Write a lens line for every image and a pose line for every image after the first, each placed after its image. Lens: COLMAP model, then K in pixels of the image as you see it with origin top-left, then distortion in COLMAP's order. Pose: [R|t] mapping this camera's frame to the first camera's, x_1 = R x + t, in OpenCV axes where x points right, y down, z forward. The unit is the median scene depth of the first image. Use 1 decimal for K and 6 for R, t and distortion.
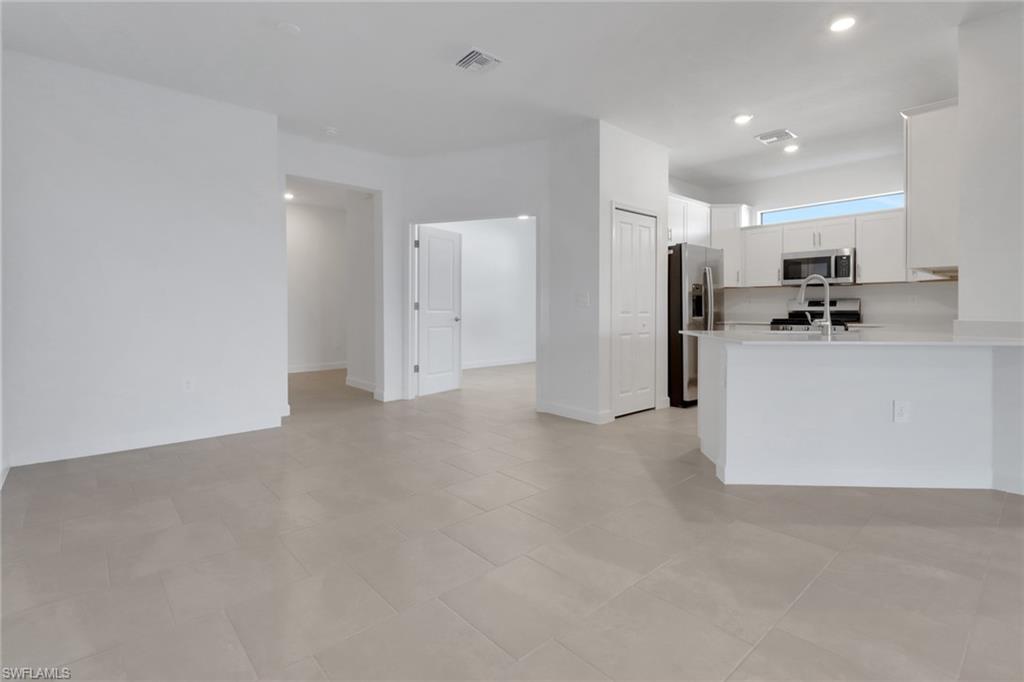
lens RADIAL K [[486.9, 0, 510.5], [0, 486.9, 311.6], [0, 0, 1]] dist [-0.000710, -0.000090]
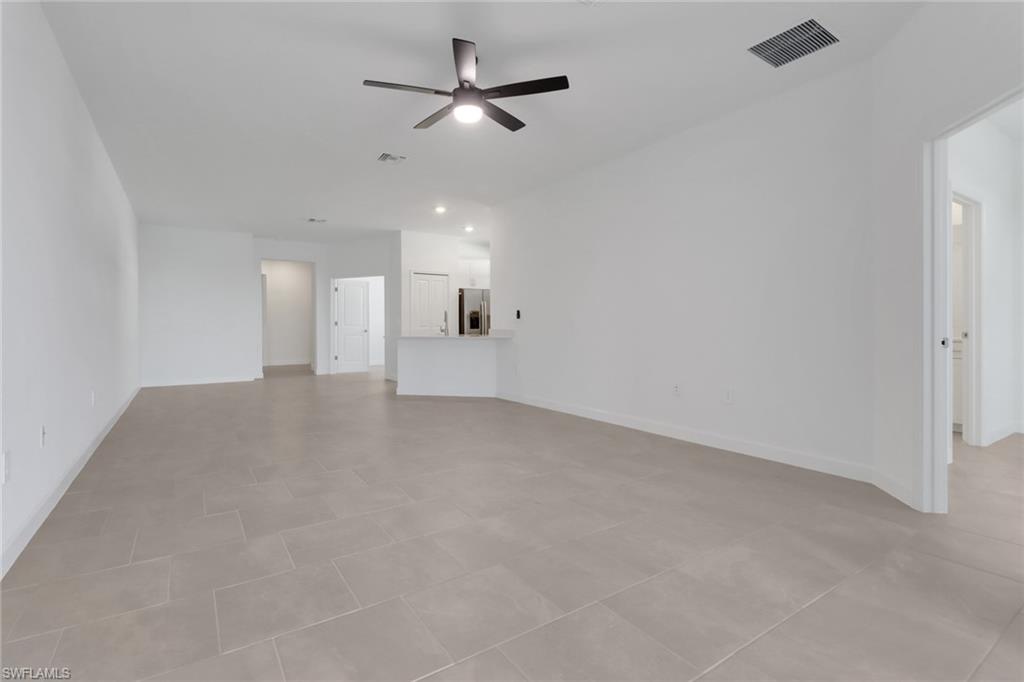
lens RADIAL K [[486.9, 0, 510.5], [0, 486.9, 311.6], [0, 0, 1]] dist [-0.000710, -0.000090]
pose [[0.990359, -0.001831, -0.138510, 0.753950], [-0.003667, 0.999216, -0.039424, 0.016026], [0.138473, 0.039552, 0.989576, -0.764703]]
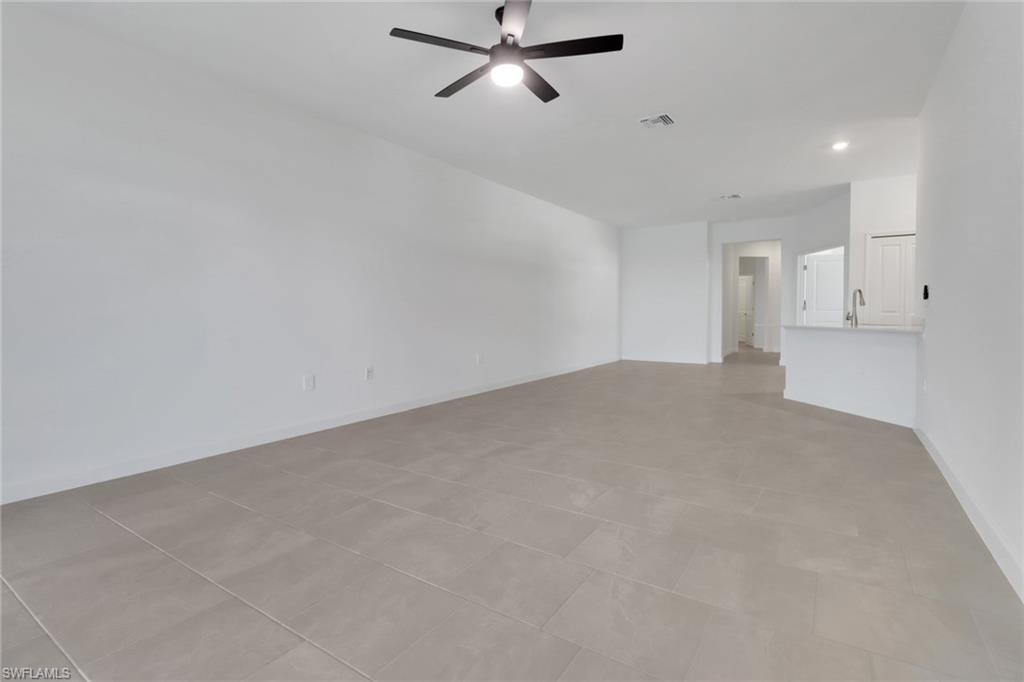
lens RADIAL K [[486.9, 0, 510.5], [0, 486.9, 311.6], [0, 0, 1]] dist [-0.000710, -0.000090]
pose [[0.249796, 0.005549, -0.968282, 1.137503], [-0.010868, 0.999937, 0.002926, 0.007287], [0.968237, 0.009792, 0.249841, -0.312049]]
